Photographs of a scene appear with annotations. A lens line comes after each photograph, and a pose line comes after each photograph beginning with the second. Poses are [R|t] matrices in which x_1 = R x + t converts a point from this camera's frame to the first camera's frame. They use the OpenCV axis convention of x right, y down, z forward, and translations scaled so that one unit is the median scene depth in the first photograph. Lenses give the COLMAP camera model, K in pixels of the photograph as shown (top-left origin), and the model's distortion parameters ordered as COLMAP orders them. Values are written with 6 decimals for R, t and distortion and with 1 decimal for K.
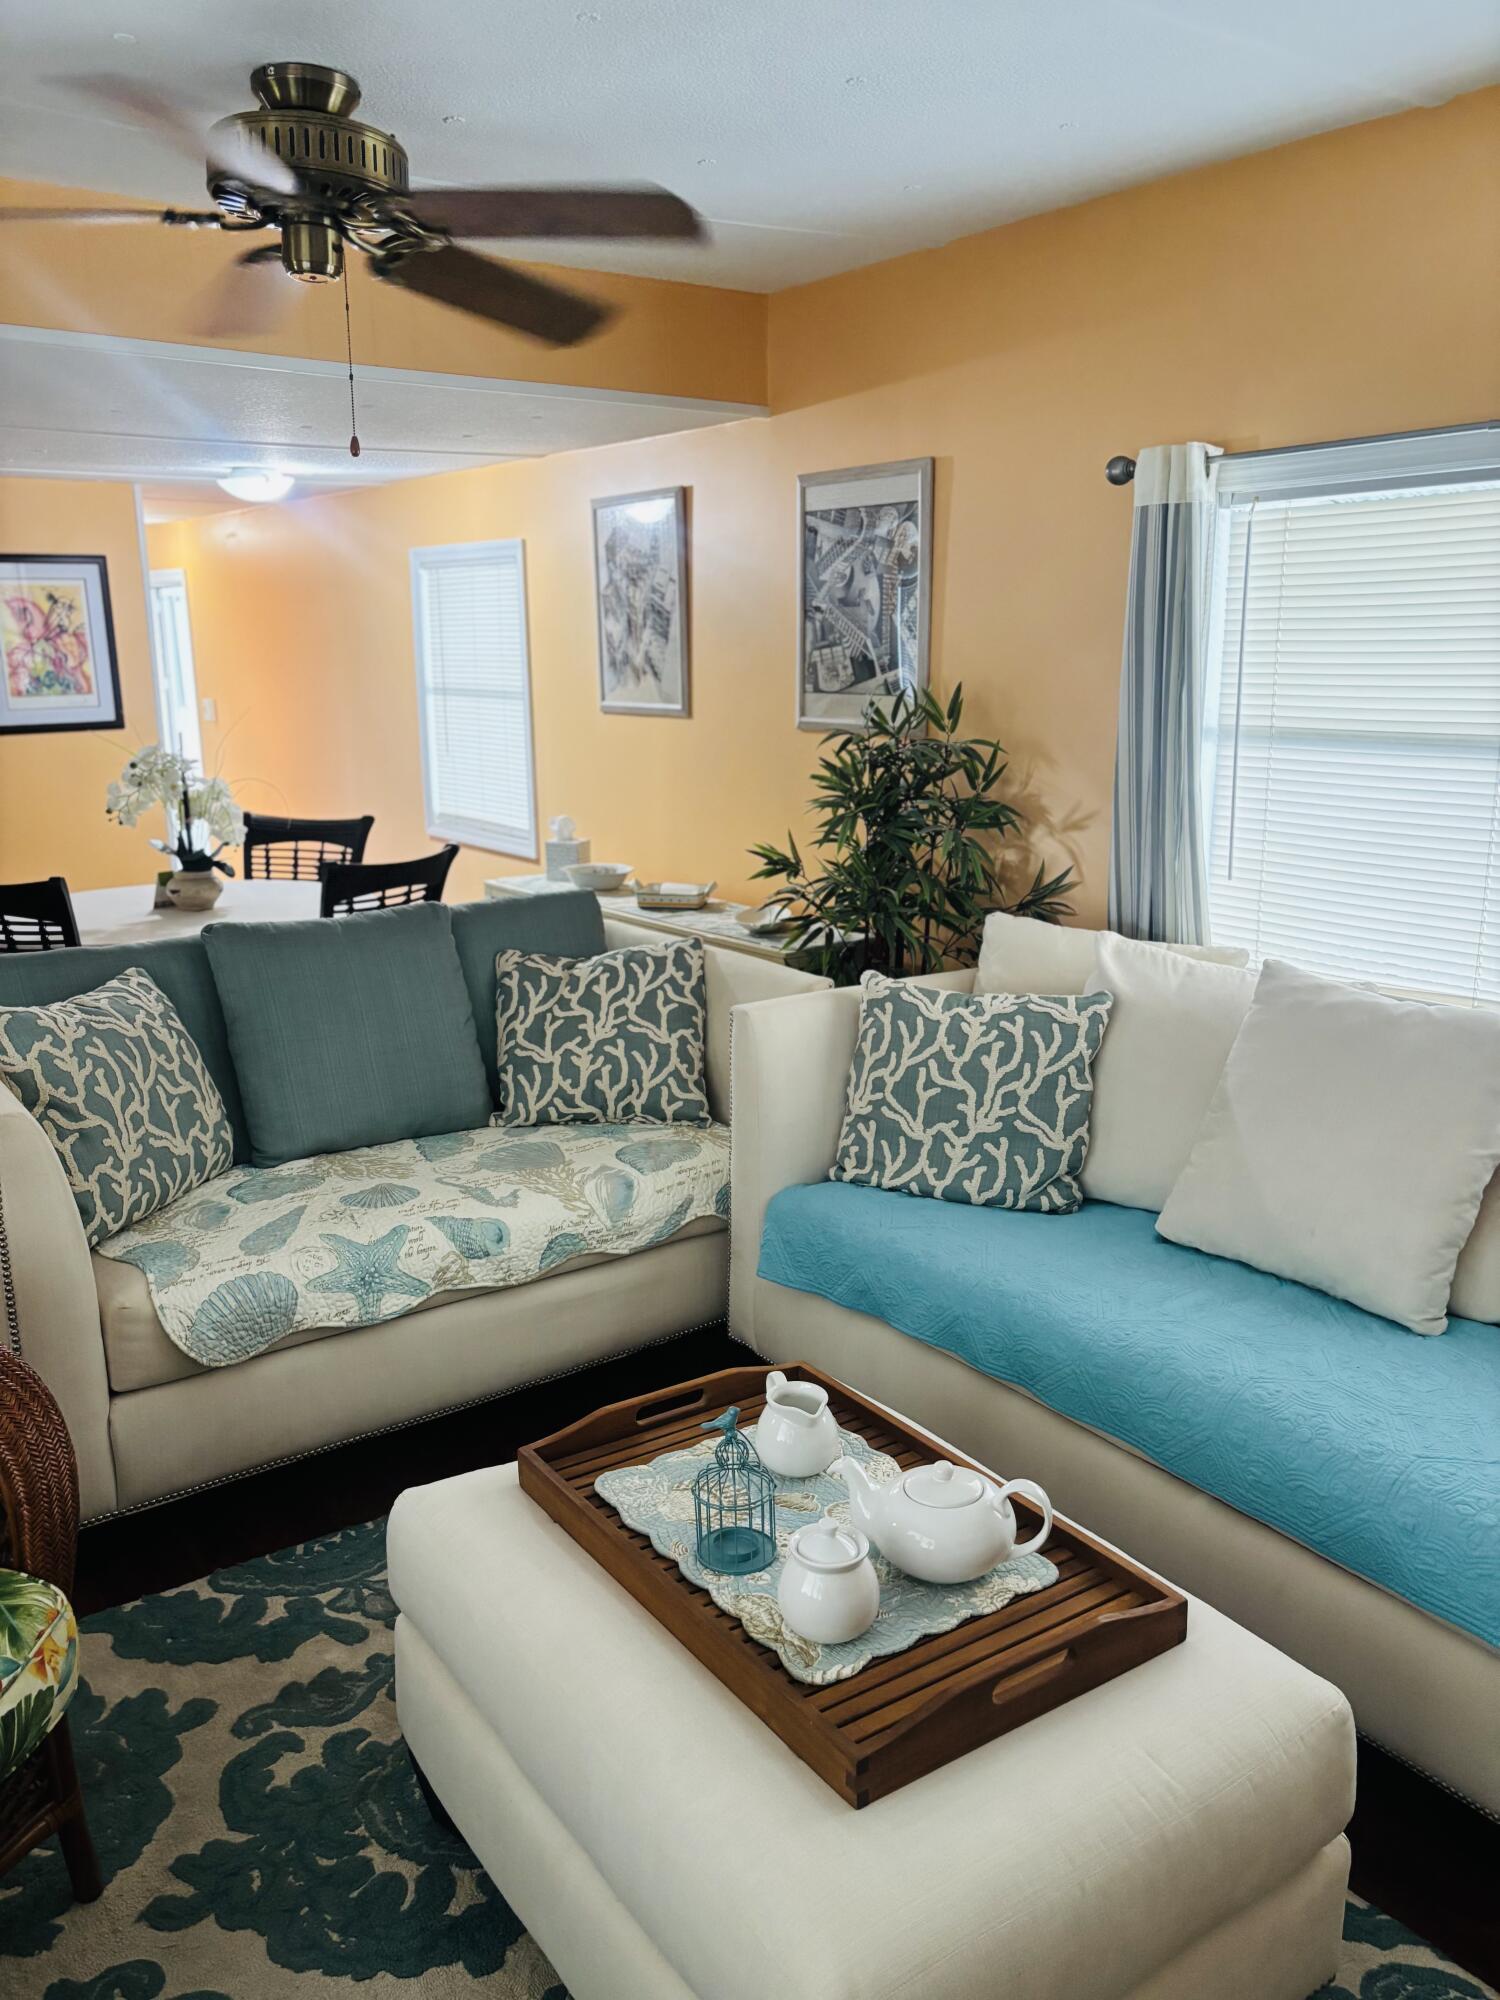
lens RADIAL K [[1535.1, 0, 750.0], [0, 1535.1, 1000.0], [0, 0, 1]] dist [0.043755, -0.040614]
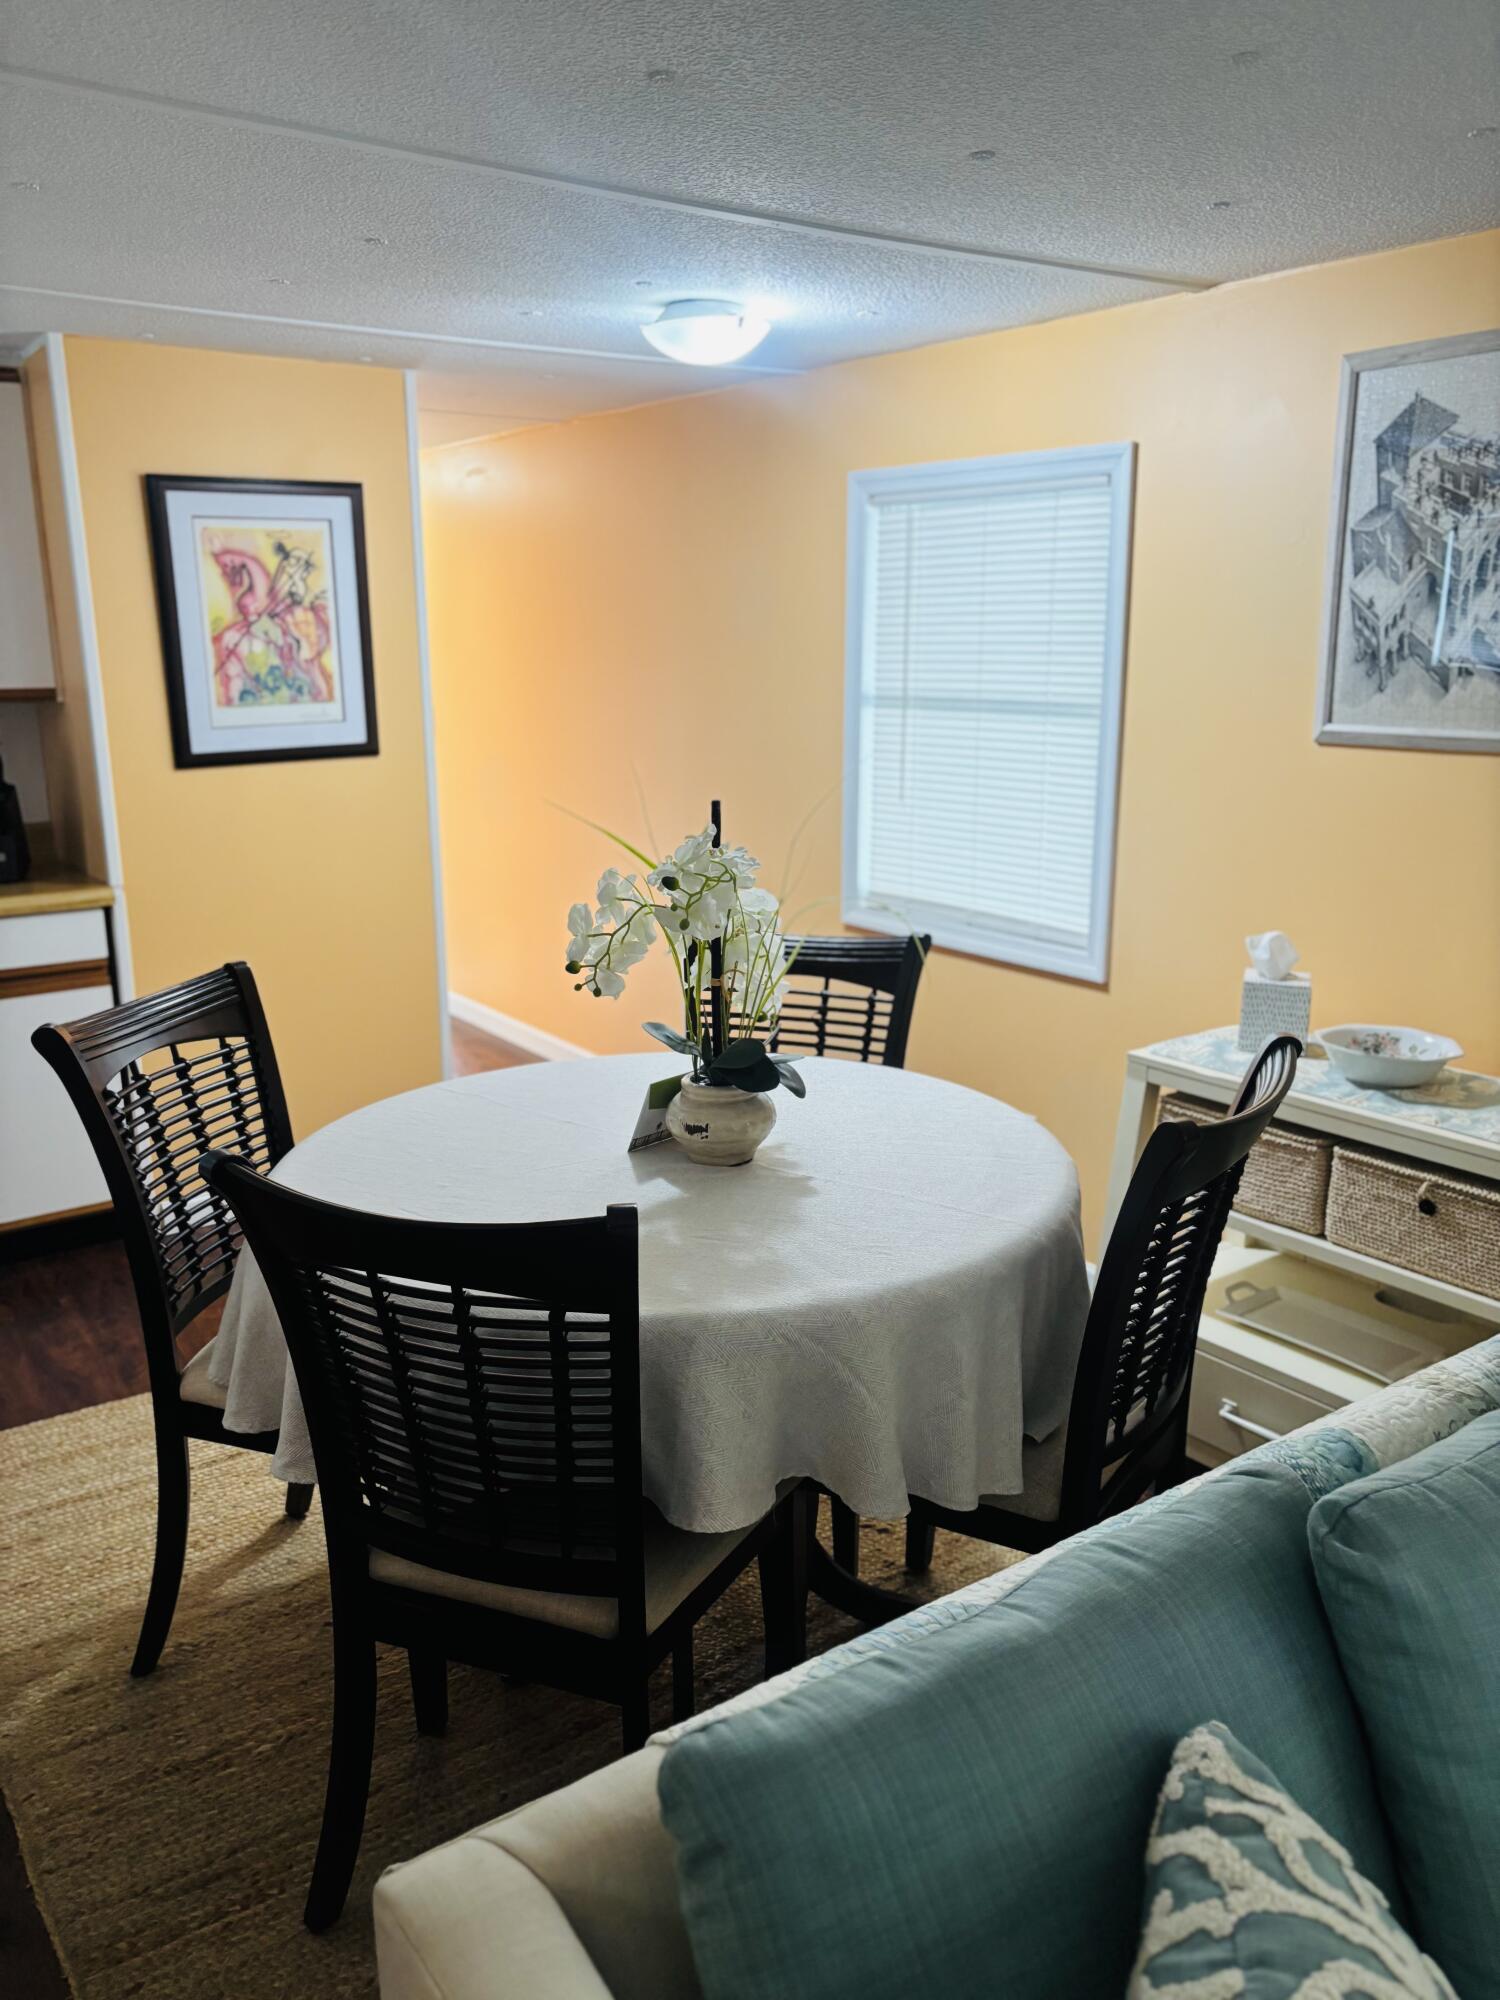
lens RADIAL K [[1535.1, 0, 750.0], [0, 1535.1, 1000.0], [0, 0, 1]] dist [0.043755, -0.040614]
pose [[0.999915, 0.008415, -0.009976, -0.252521], [-0.008362, 0.999951, 0.005343, -0.081736], [0.010020, -0.005259, 0.999936, 0.374283]]
